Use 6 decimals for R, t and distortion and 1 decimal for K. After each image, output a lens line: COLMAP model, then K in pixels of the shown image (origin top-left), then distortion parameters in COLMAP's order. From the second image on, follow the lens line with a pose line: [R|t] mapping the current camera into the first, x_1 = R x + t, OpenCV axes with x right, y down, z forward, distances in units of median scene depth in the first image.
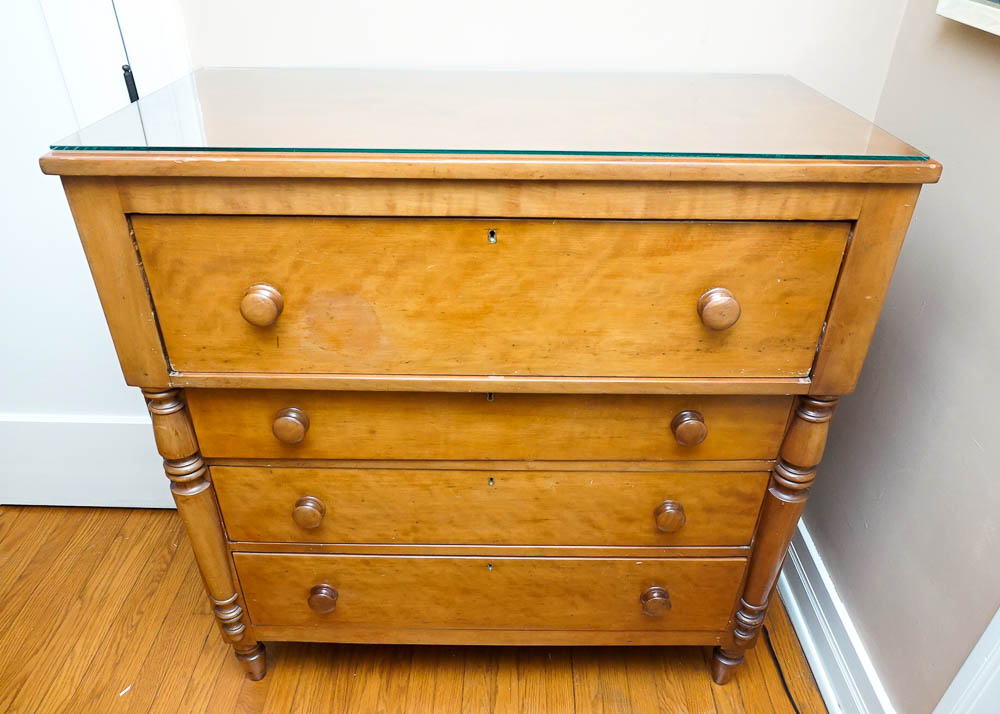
lens RADIAL K [[703.0, 0, 499.6], [0, 703.0, 377.8], [0, 0, 1]] dist [-0.022334, -0.000059]
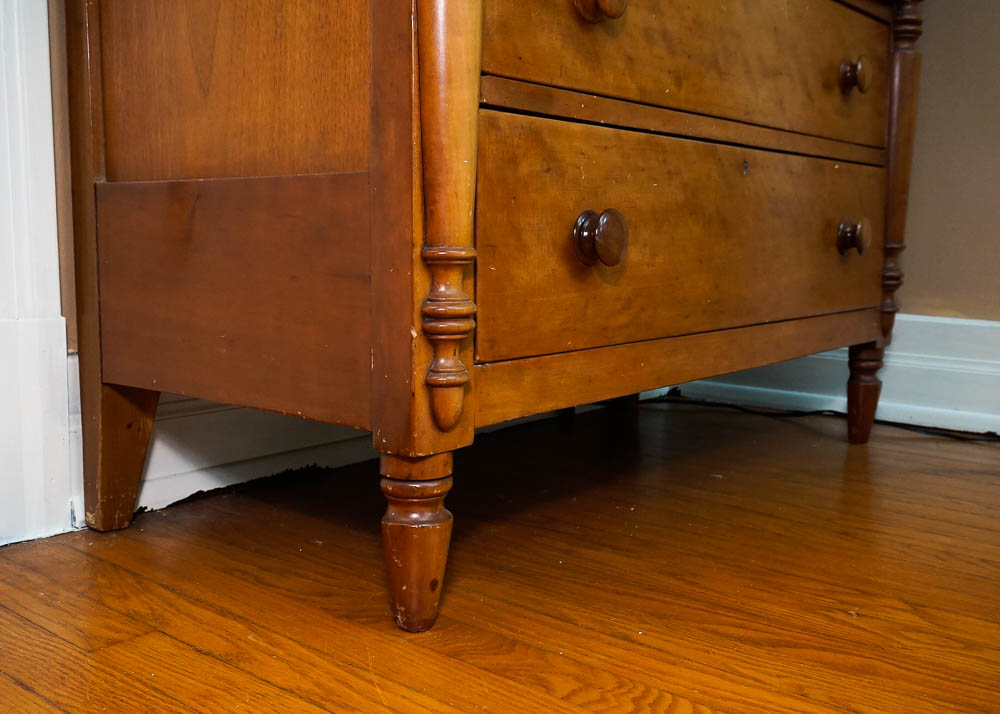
lens RADIAL K [[1049.0, 0, 500.0], [0, 1049.0, 357.0], [0, 0, 1]] dist [0.013292, 0.004670]
pose [[0.621008, -0.103389, 0.776955, -1.132072], [0.429367, 0.874173, -0.226861, 0.681996], [-0.655738, 0.474482, 0.587260, 0.867713]]
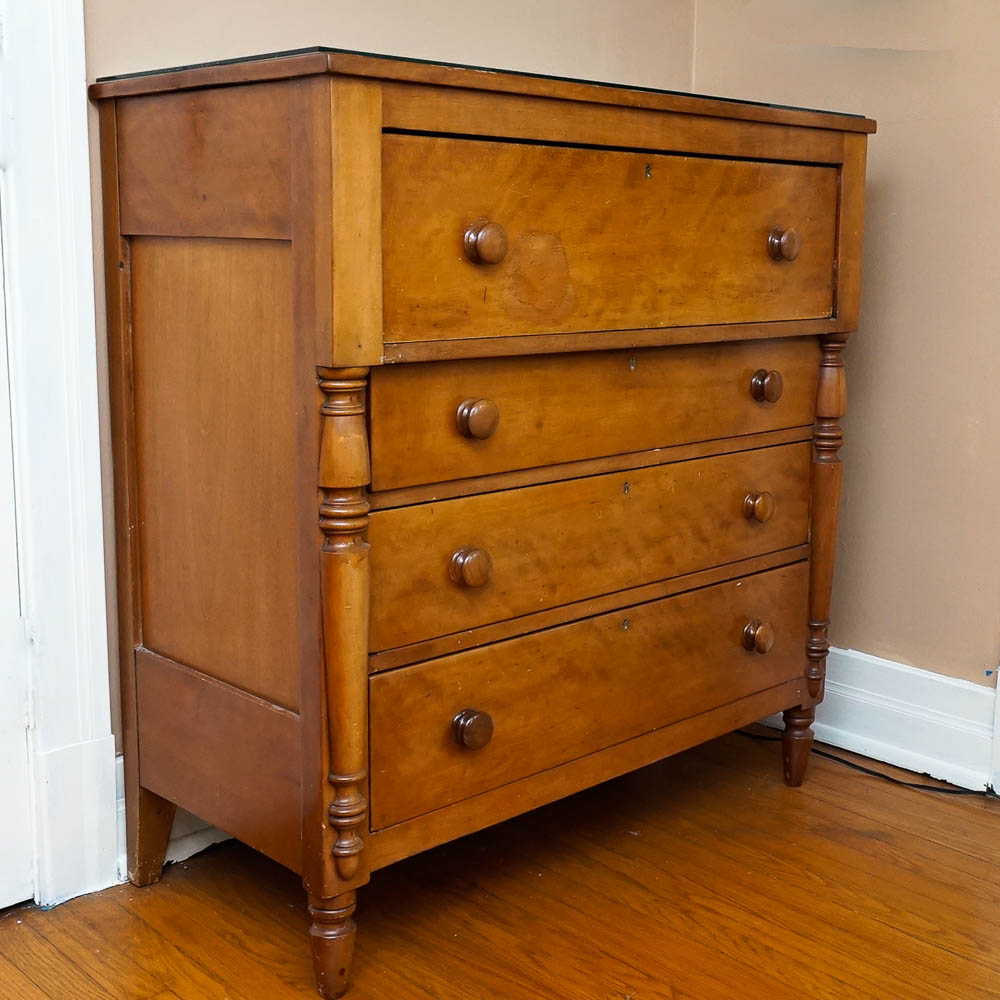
lens RADIAL K [[1422.1, 0, 561.3], [0, 1422.1, 496.9], [0, 0, 1]] dist [-0.001321, 0.083322]
pose [[0.689965, -0.133293, 0.711464, -1.527931], [0.388115, 0.897789, -0.208186, 0.571926], [-0.610995, 0.419771, 0.671176, -0.127997]]
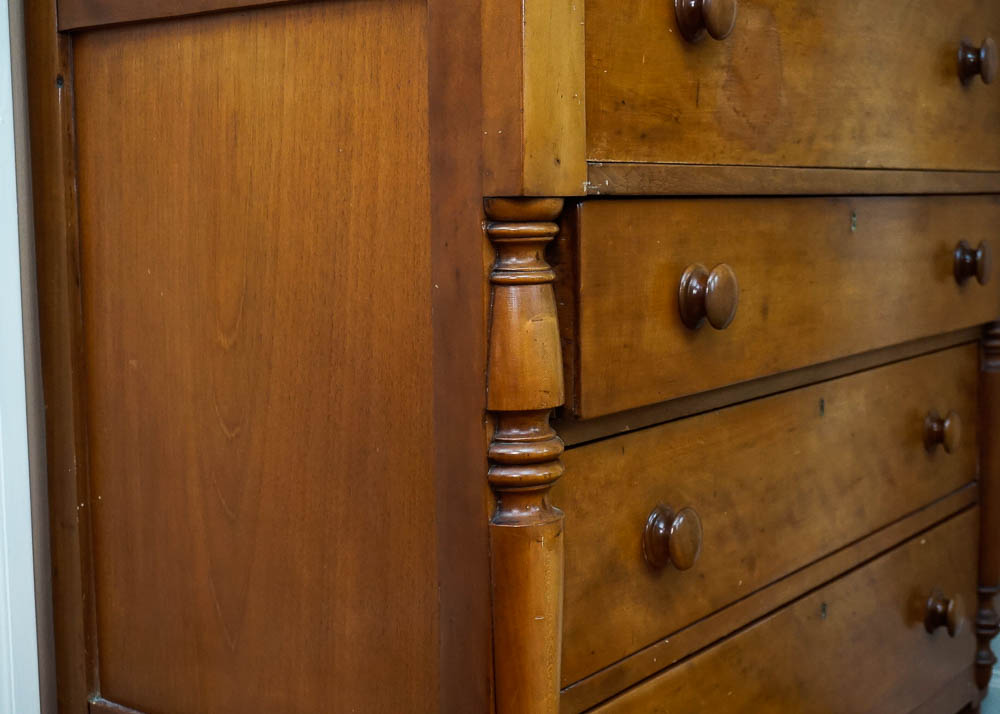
lens RADIAL K [[1430.0, 0, 501.4], [0, 1430.0, 386.0], [0, 0, 1]] dist [0.012894, 0.020552]
pose [[0.588518, -0.122969, 0.799078, -1.300182], [0.456262, 0.866452, -0.202698, 0.293703], [-0.667437, 0.483880, 0.566028, 0.588895]]
